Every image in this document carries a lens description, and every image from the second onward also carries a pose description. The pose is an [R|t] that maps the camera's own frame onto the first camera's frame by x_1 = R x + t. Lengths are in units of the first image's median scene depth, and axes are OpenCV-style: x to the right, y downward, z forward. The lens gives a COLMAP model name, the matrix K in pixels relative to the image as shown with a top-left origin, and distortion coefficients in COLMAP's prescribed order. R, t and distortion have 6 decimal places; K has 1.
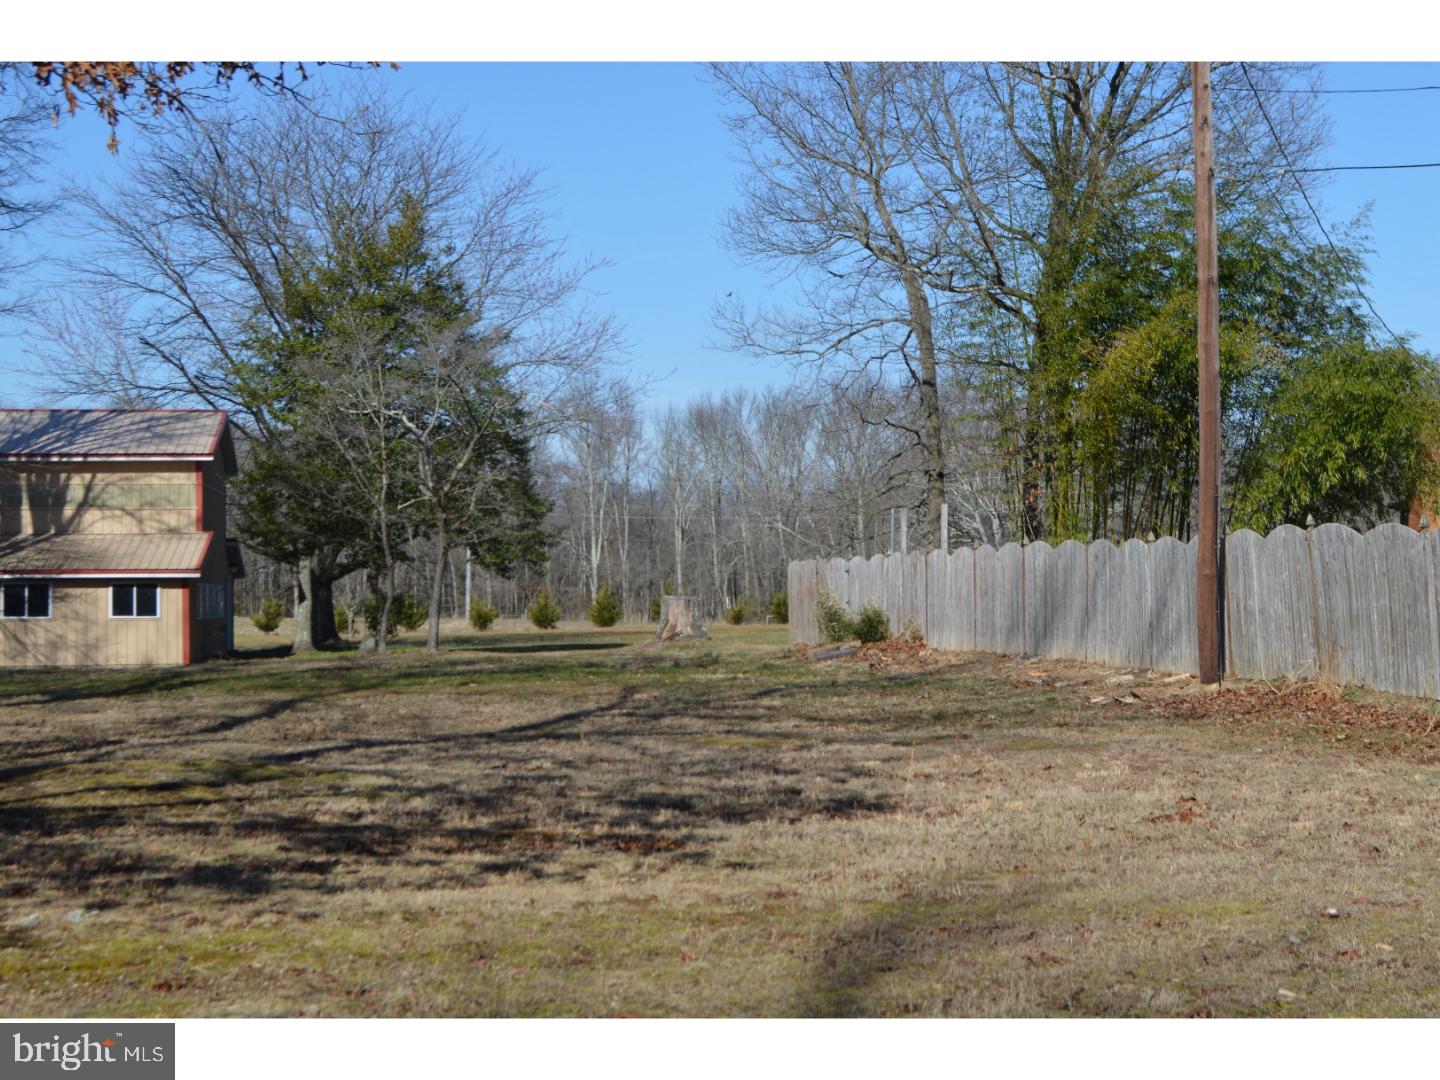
lens RADIAL K [[2372.6, 0, 716.3], [0, 2372.6, 533.3], [0, 0, 1]] dist [-0.007299, 0.000000]
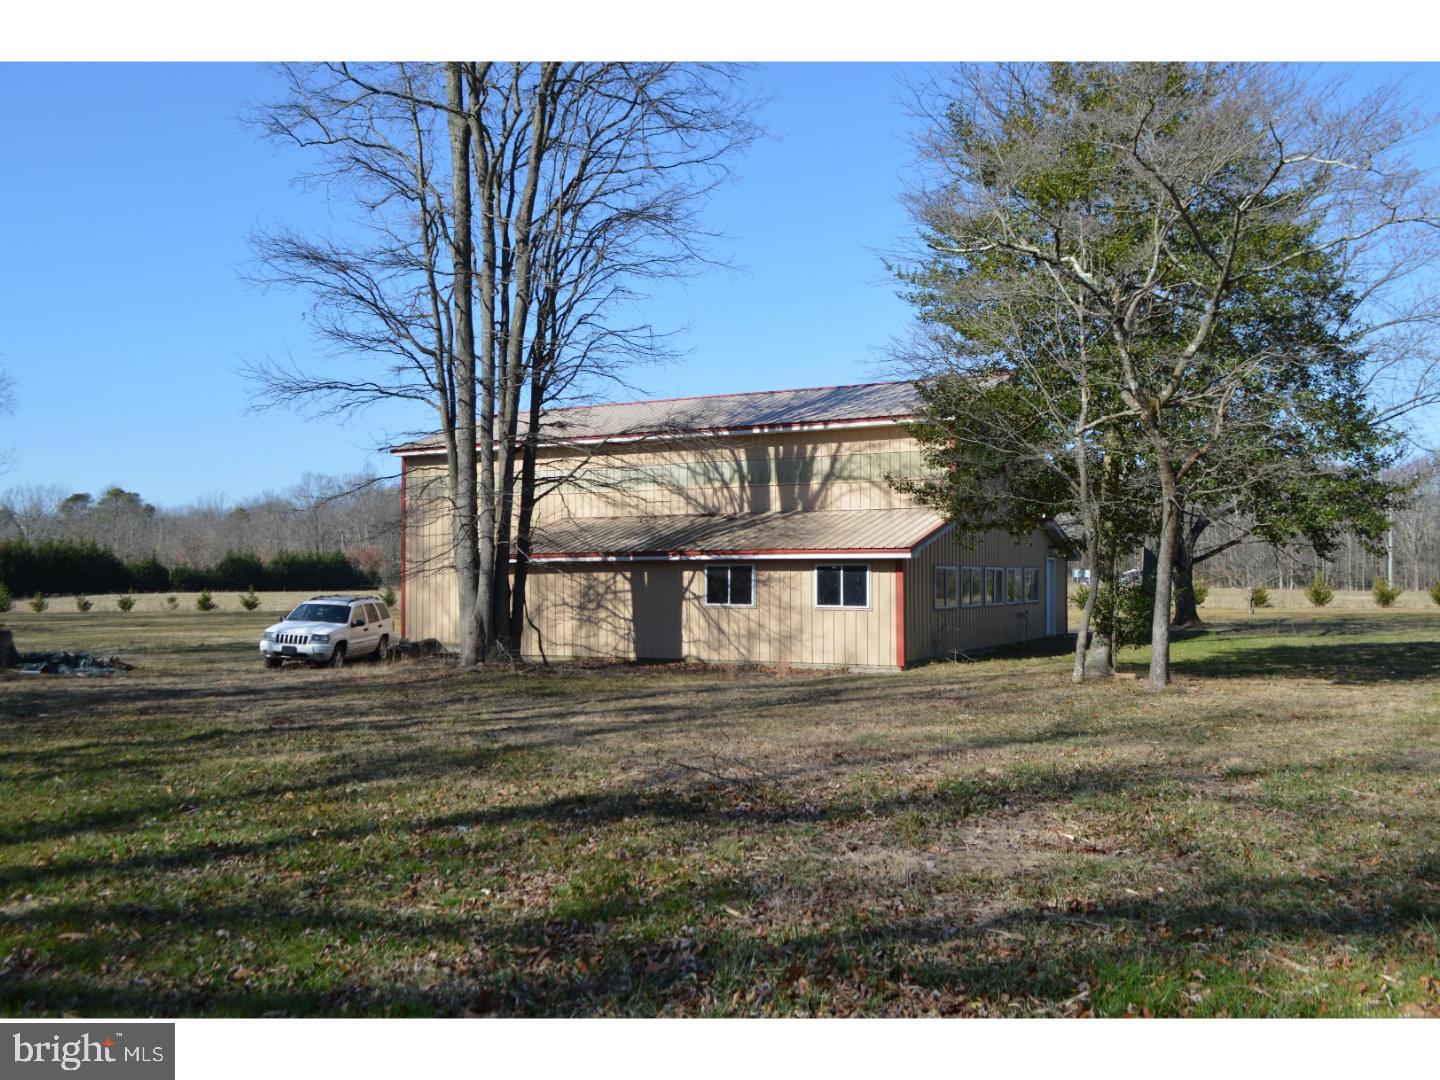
lens RADIAL K [[1234.4, 0, 714.7], [0, 1234.4, 544.9], [0, 0, 1]] dist [-0.068890, -0.008806]
pose [[0.807808, -0.006428, -0.589410, -0.029388], [0.009456, 0.999953, 0.002055, 0.013070], [0.589369, -0.007233, 0.807831, 0.649089]]
